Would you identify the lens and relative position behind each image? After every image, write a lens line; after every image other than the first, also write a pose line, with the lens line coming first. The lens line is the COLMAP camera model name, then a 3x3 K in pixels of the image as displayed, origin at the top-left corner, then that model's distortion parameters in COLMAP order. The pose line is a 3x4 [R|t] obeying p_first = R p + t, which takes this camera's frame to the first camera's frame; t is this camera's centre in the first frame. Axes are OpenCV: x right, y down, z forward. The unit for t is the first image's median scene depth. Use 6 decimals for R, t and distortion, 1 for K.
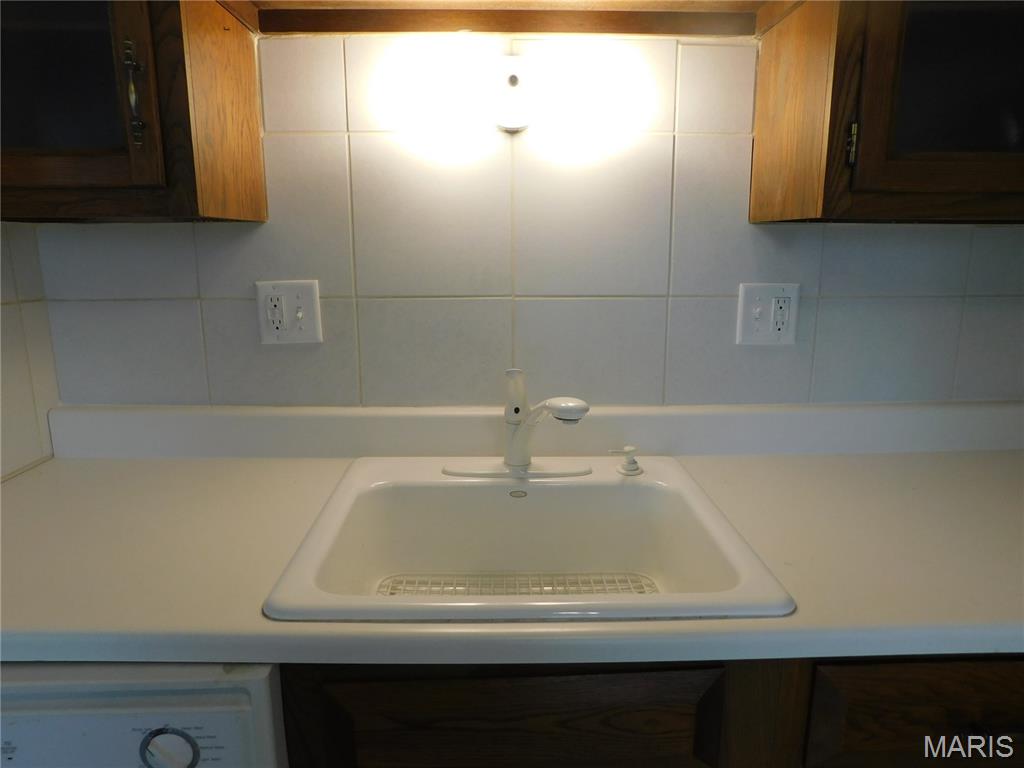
lens RADIAL K [[671.1, 0, 507.8], [0, 671.1, 384.0], [0, 0, 1]] dist [-0.079497, 0.058788]
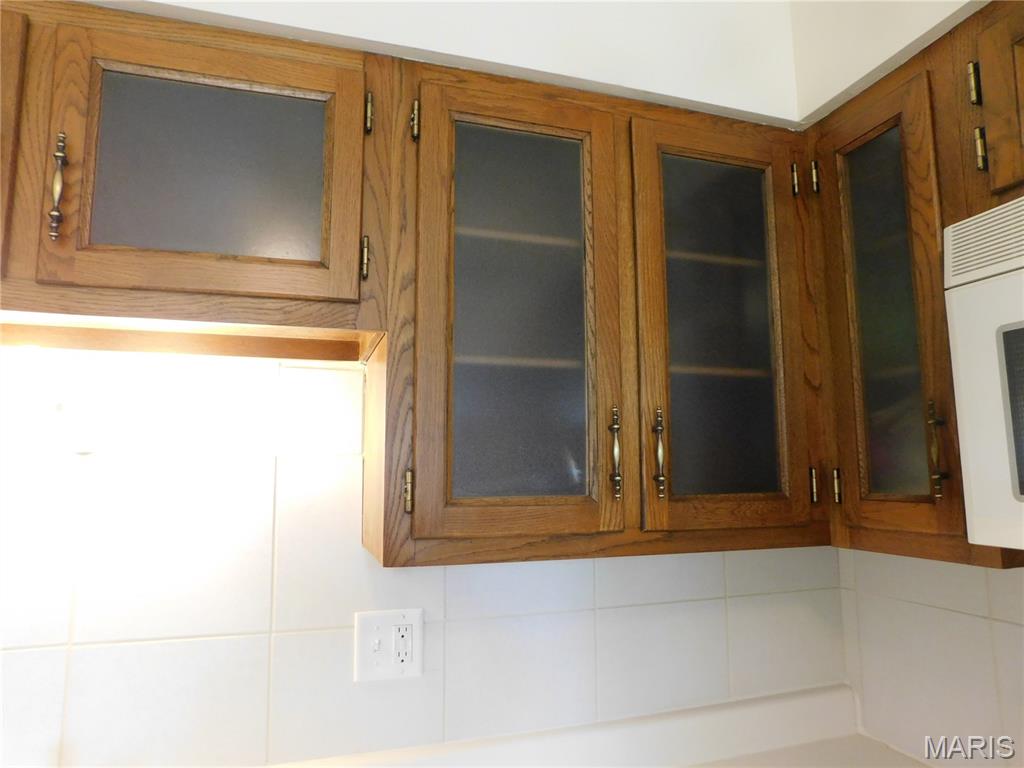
lens RADIAL K [[671.1, 0, 507.8], [0, 671.1, 384.0], [0, 0, 1]] dist [-0.079497, 0.058788]
pose [[0.958802, 0.037158, 0.281634, 0.279940], [0.059639, 0.942985, -0.327449, -0.135045], [-0.277744, 0.330755, 0.901920, 0.018093]]
